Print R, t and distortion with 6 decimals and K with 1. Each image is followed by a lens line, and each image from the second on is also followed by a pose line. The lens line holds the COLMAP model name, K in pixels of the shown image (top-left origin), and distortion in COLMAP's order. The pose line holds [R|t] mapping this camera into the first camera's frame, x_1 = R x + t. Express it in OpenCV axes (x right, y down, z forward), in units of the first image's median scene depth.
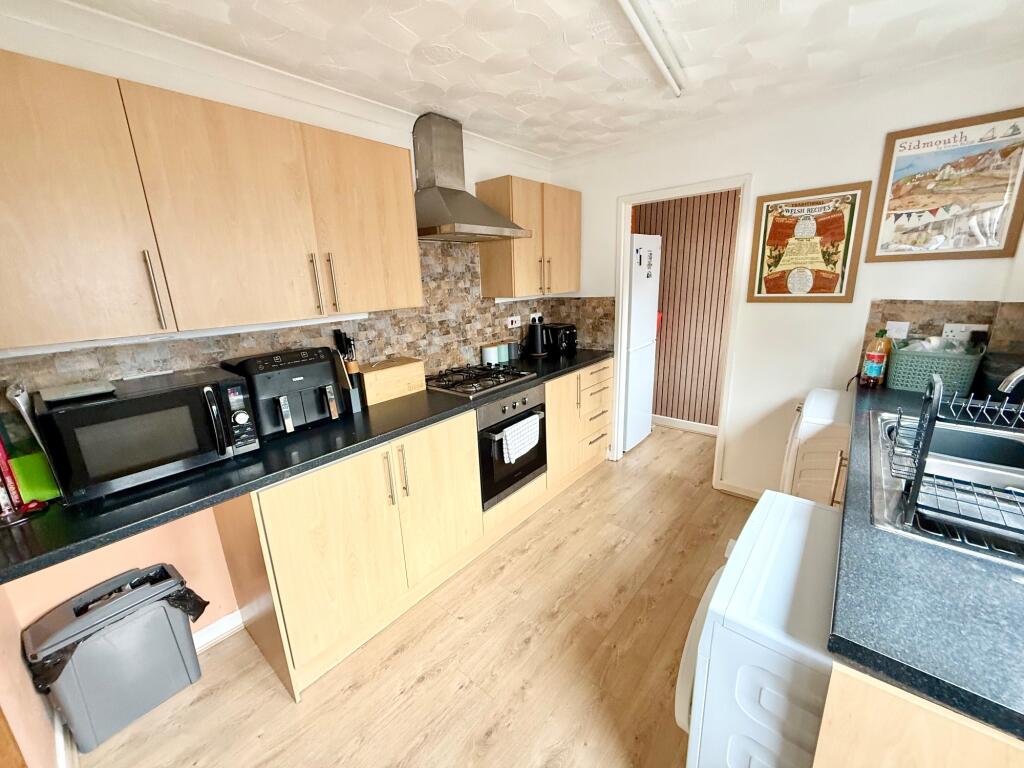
lens RADIAL K [[405.0, 0, 511.3], [0, 405.0, 383.7], [0, 0, 1]] dist [0.000682, -0.000453]
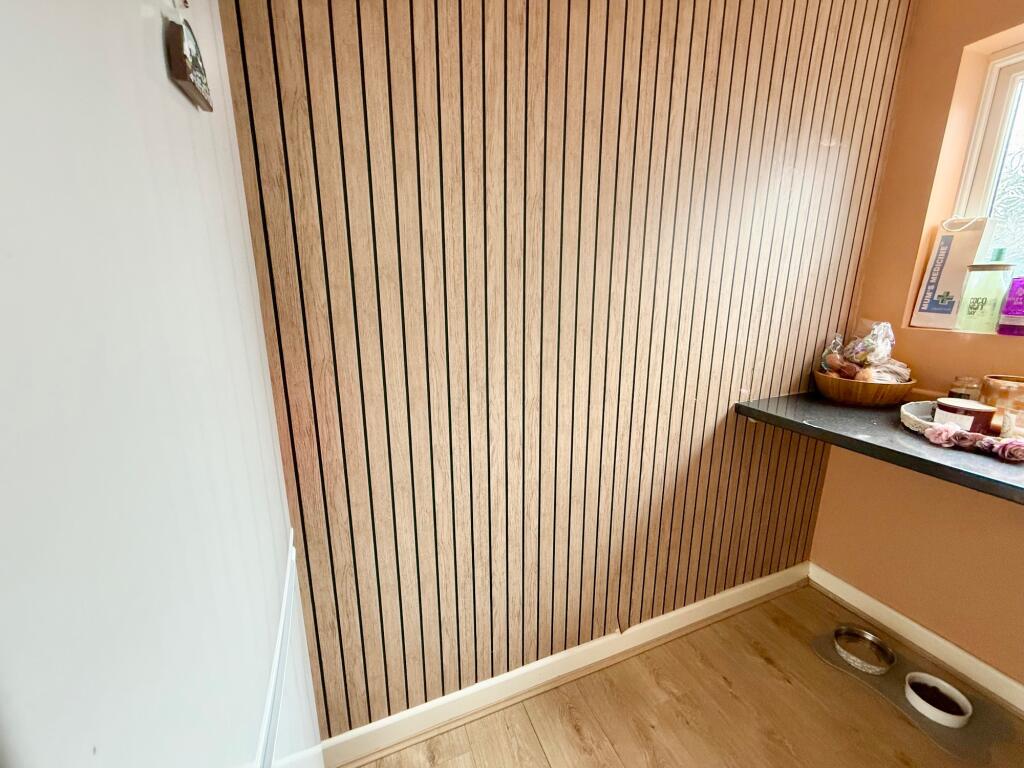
lens RADIAL K [[405.0, 0, 510.2], [0, 405.0, 385.0], [0, 0, 1]] dist [0.000682, -0.000453]
pose [[0.463414, -0.172093, 0.869271, 0.435577], [0.211318, 0.974122, 0.080196, -0.290539], [-0.860577, 0.146529, 0.487788, 1.389028]]
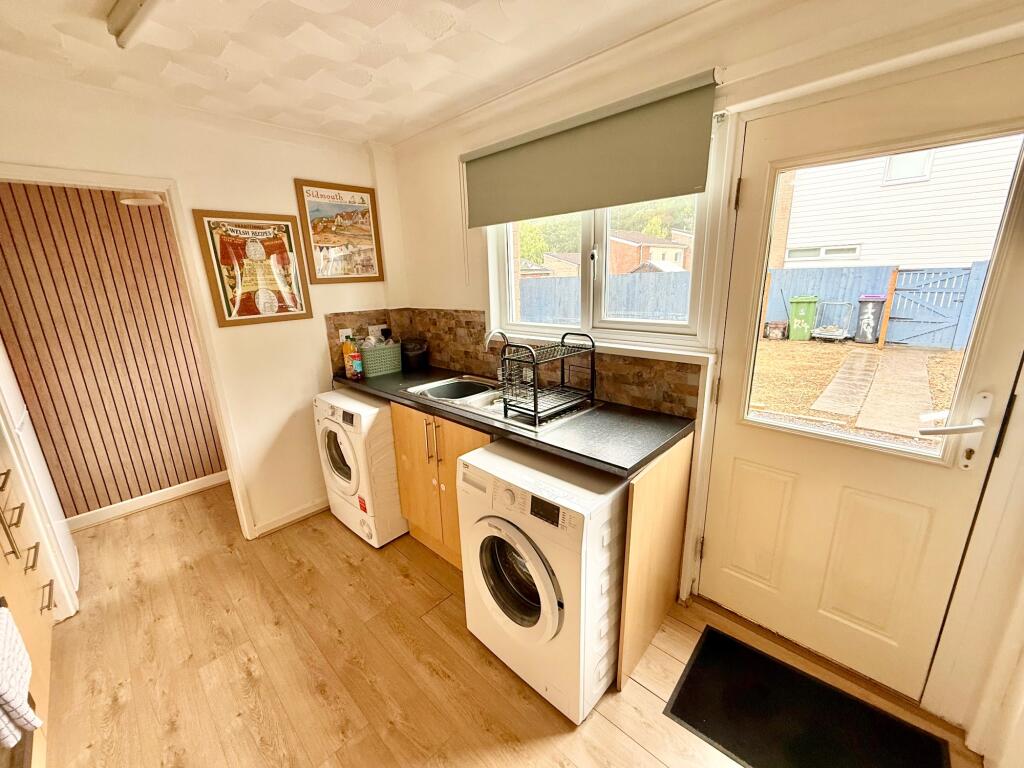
lens RADIAL K [[405.0, 0, 507.4], [0, 405.0, 383.6], [0, 0, 1]] dist [0.000682, -0.000453]
pose [[0.062888, -0.224451, 0.972454, -0.314440], [0.287141, 0.937253, 0.197757, -0.093195], [-0.955822, 0.266795, 0.123391, 0.373437]]
